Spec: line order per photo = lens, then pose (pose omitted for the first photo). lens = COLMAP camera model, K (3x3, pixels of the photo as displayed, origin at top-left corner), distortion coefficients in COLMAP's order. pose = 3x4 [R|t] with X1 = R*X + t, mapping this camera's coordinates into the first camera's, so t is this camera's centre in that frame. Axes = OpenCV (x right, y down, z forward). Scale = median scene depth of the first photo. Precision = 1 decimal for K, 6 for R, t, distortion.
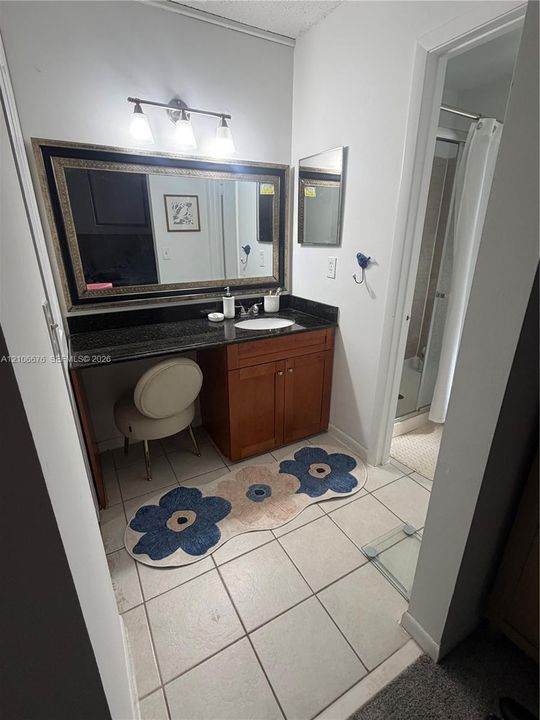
lens RADIAL K [[335.6, 0, 270.0], [0, 335.6, 360.0], [0, 0, 1]] dist [0.000473, 0.000275]
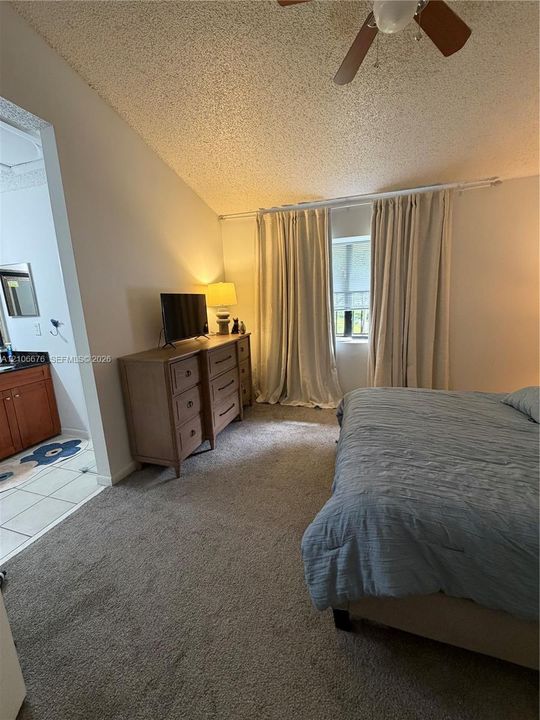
lens RADIAL K [[286.2, 0, 270.0], [0, 286.2, 360.0], [0, 0, 1]] dist [-0.000018, -0.000021]
pose [[0.734230, -0.154100, 0.661181, 0.077900], [0.265846, 0.961386, -0.071149, 0.299743], [-0.624686, 0.228012, 0.746845, -0.789106]]
